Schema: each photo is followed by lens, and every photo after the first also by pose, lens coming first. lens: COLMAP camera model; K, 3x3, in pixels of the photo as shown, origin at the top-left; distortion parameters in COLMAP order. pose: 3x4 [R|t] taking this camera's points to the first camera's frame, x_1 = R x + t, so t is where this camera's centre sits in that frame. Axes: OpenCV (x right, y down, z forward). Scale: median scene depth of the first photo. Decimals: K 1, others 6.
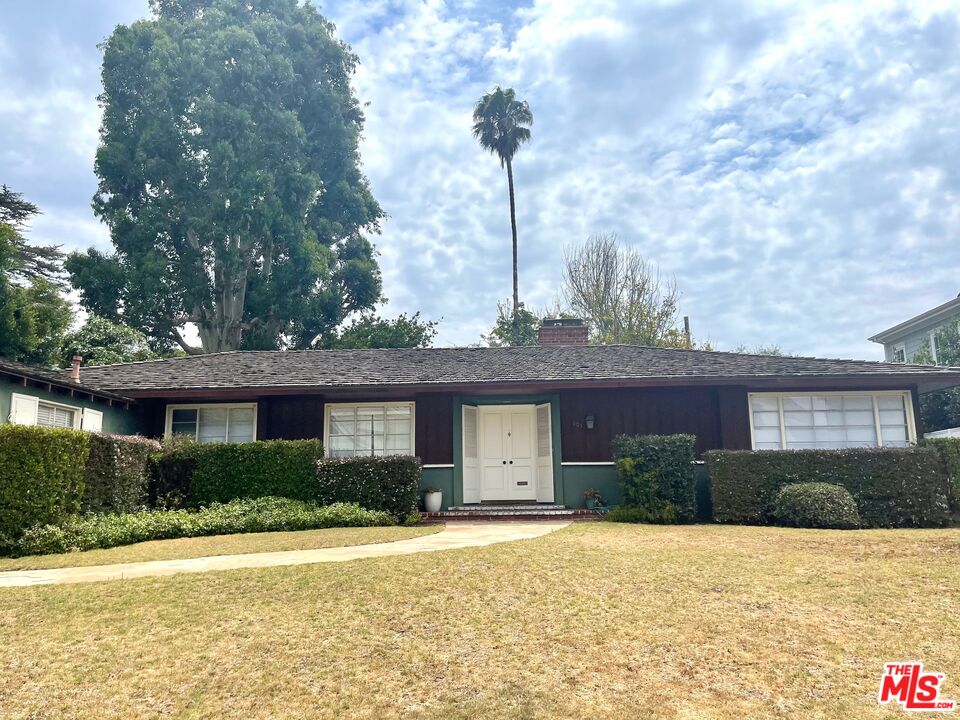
lens RADIAL K [[721.6, 0, 478.2], [0, 721.6, 366.5], [0, 0, 1]] dist [0.040153, -0.067442]
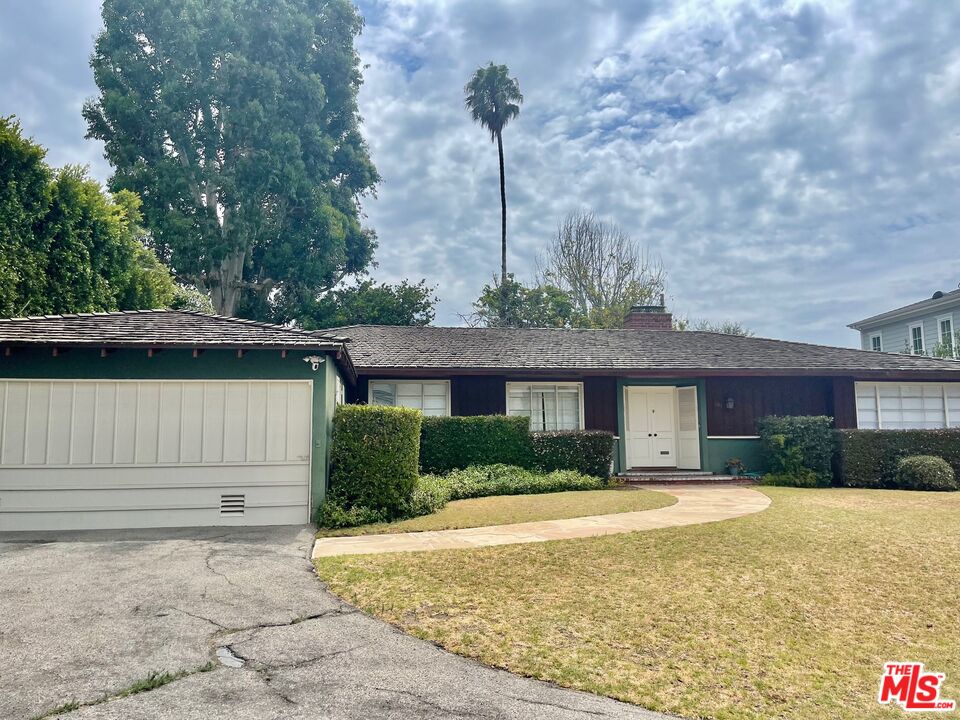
lens RADIAL K [[721.6, 0, 478.4], [0, 721.6, 358.9], [0, 0, 1]] dist [0.040153, -0.067442]
pose [[0.985016, 0.027618, 0.170238, -0.155415], [-0.036503, 0.998117, 0.049286, -0.013478], [-0.168557, -0.054762, 0.984170, -0.037005]]
